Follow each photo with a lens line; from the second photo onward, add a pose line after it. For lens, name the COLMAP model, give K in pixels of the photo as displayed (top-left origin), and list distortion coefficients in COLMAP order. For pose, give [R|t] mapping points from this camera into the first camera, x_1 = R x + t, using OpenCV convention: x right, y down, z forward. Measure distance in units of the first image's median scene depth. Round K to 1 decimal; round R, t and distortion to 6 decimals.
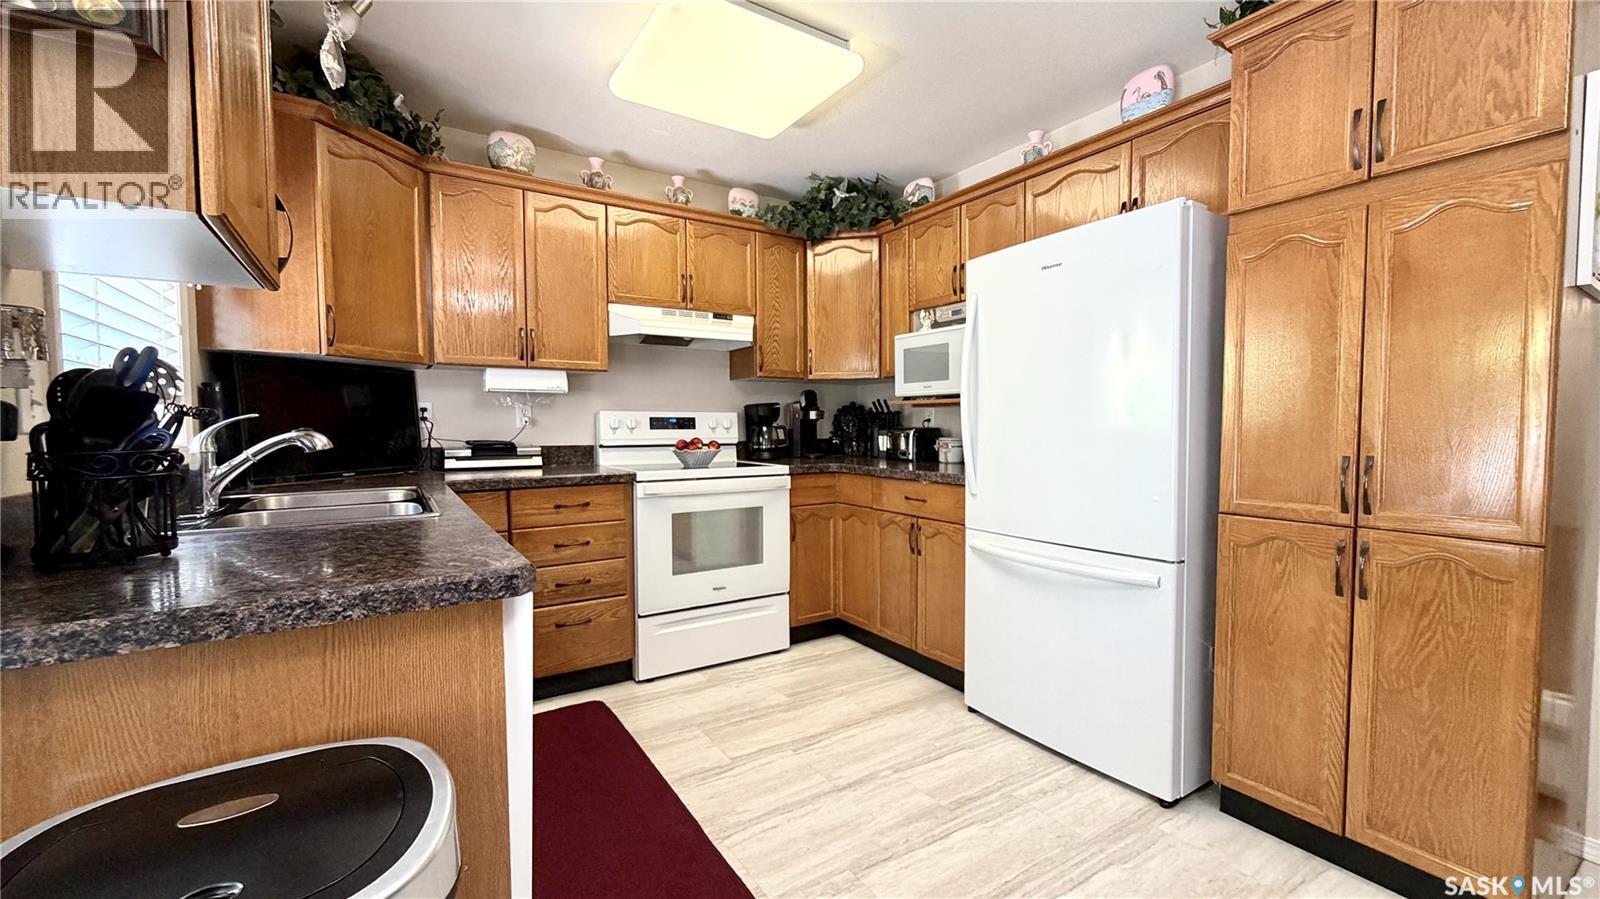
lens RADIAL K [[637.1, 0, 801.2], [0, 637.1, 451.5], [0, 0, 1]] dist [-0.000095, 0.000562]
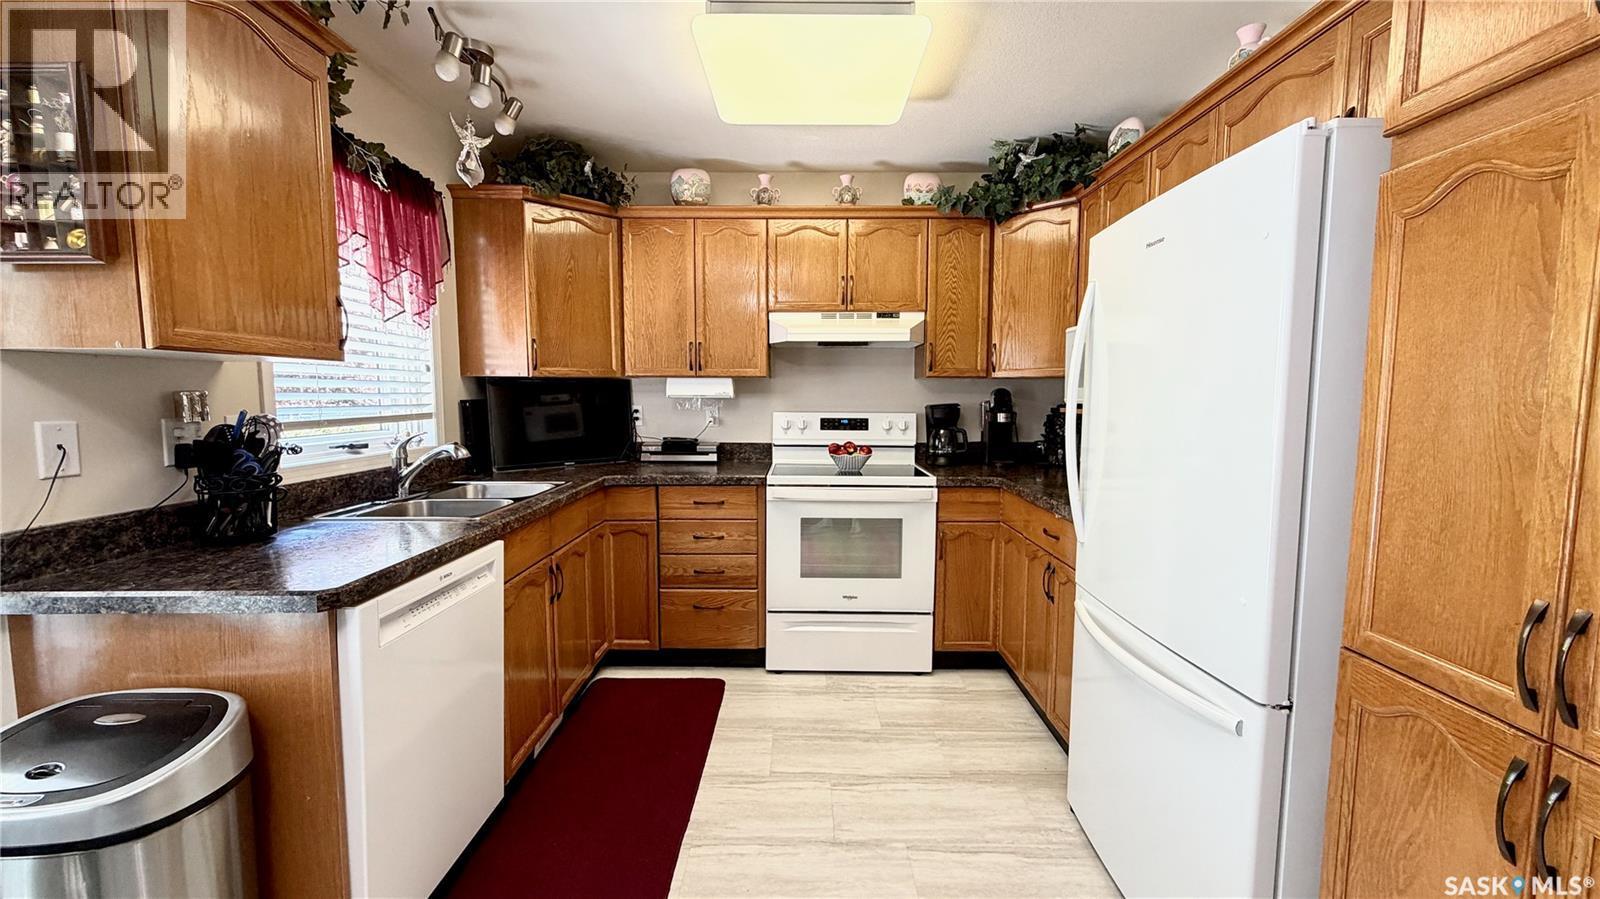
lens RADIAL K [[637.1, 0, 802.5], [0, 637.1, 449.5], [0, 0, 1]] dist [-0.000095, 0.000562]
pose [[0.838130, 0.053825, -0.542809, 0.345889], [-0.030050, 0.998165, 0.052579, -0.066109], [0.544642, -0.027757, 0.838209, 0.142903]]
